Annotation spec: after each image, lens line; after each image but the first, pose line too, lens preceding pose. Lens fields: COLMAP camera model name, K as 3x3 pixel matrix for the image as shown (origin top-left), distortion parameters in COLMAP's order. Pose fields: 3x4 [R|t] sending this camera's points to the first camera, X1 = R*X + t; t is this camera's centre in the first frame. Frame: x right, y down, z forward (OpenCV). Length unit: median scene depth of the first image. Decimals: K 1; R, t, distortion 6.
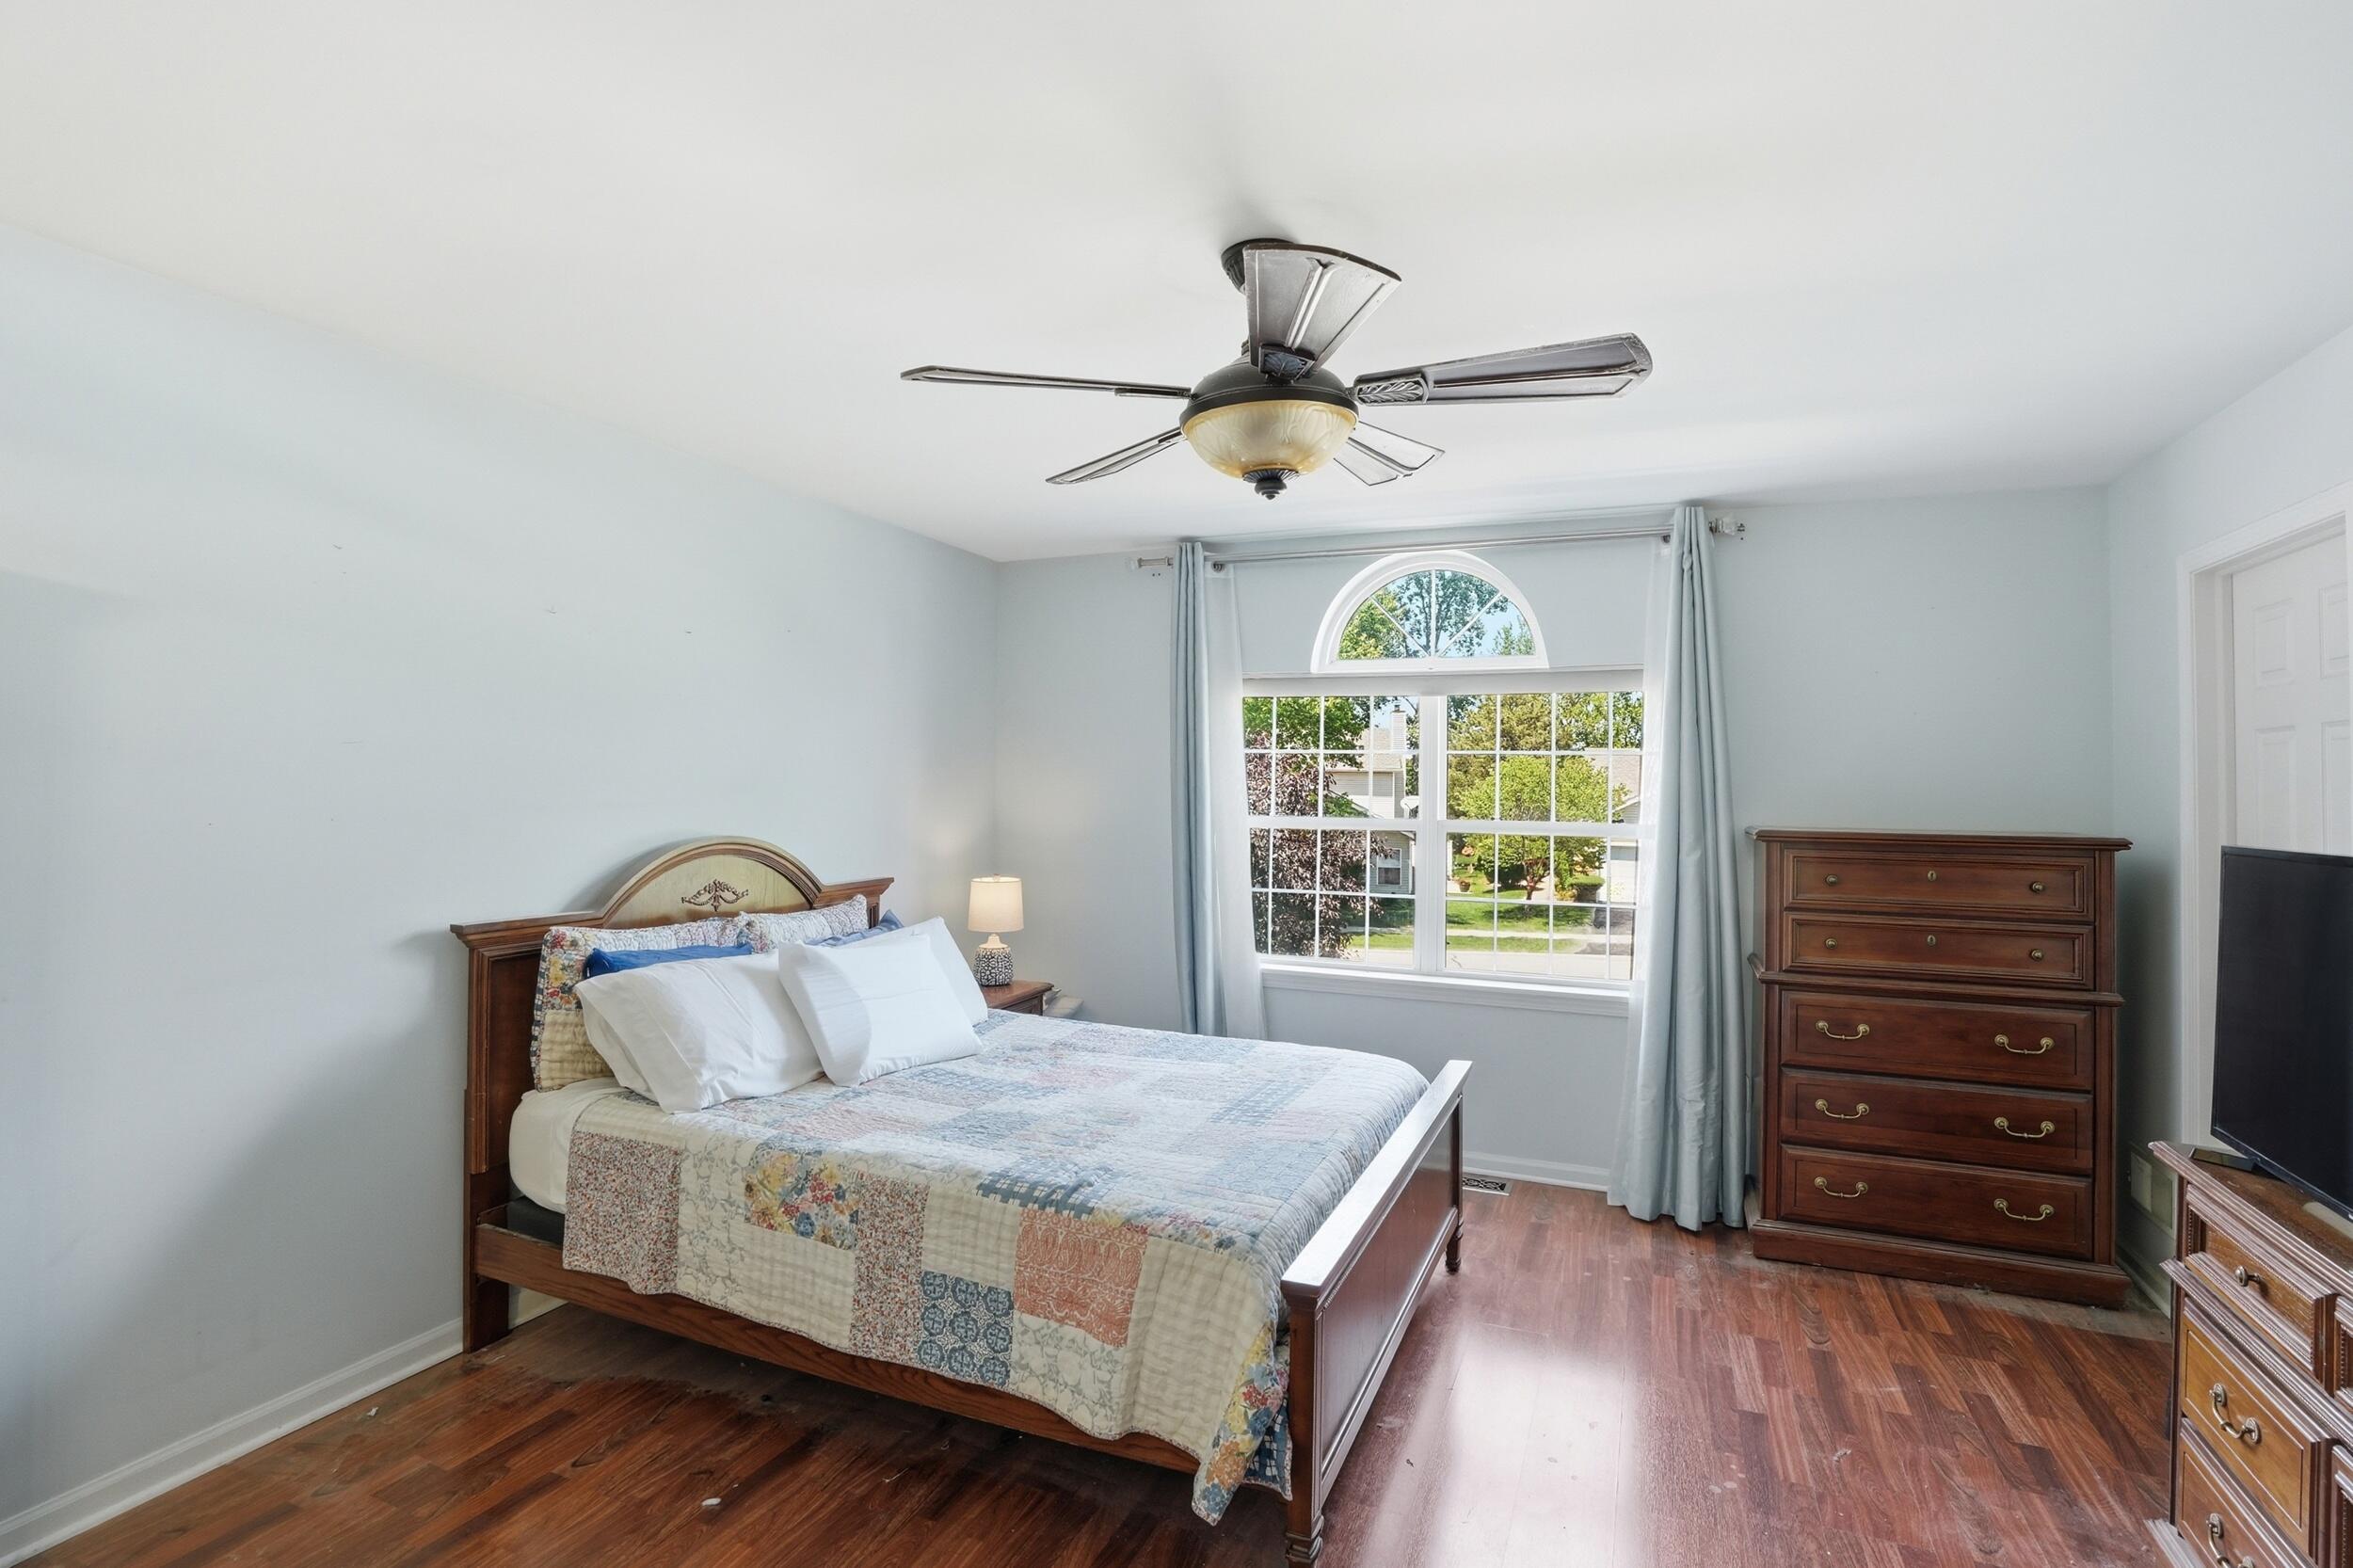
lens RADIAL K [[1173.4, 0, 1162.6], [0, 1173.4, 770.7], [0, 0, 1]] dist [-0.071444, 0.035317]
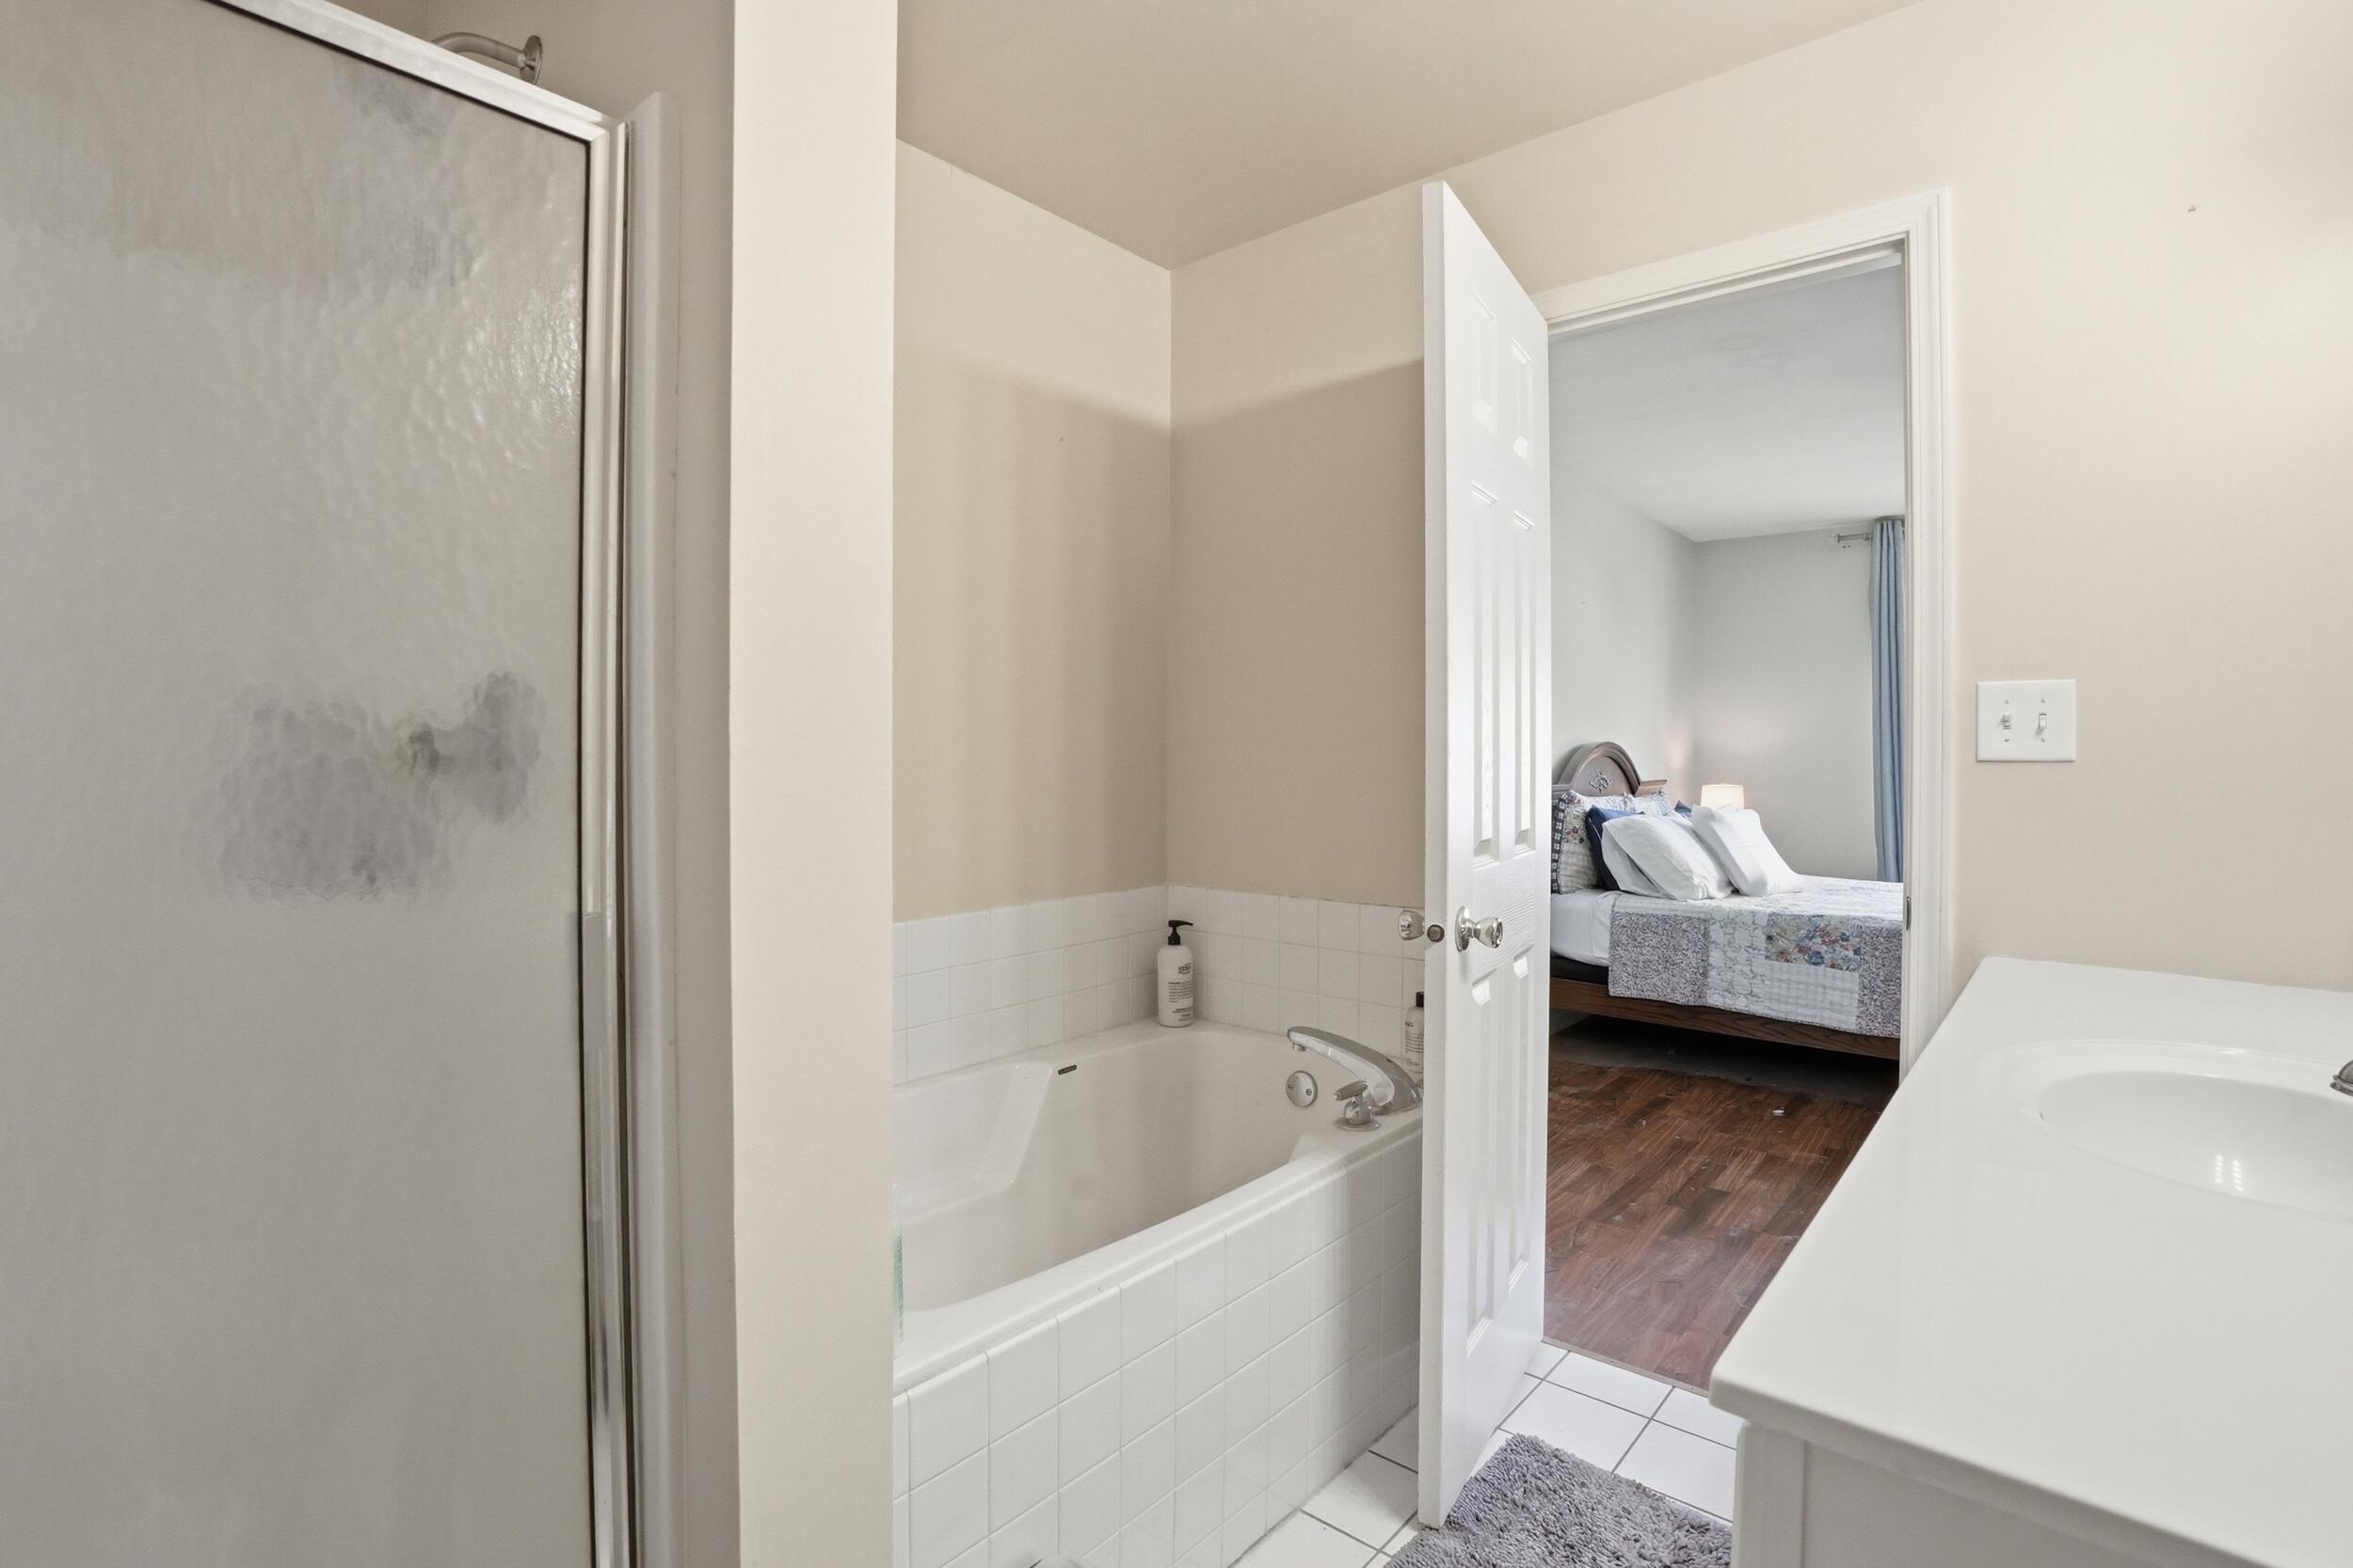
lens RADIAL K [[1173.4, 0, 1162.6], [0, 1173.4, 770.7], [0, 0, 1]] dist [-0.071444, 0.035317]
pose [[0.955693, 0.002034, -0.294357, -0.701421], [0.005016, 0.999718, 0.023193, 0.082270], [0.294321, -0.023642, 0.955414, -0.810100]]
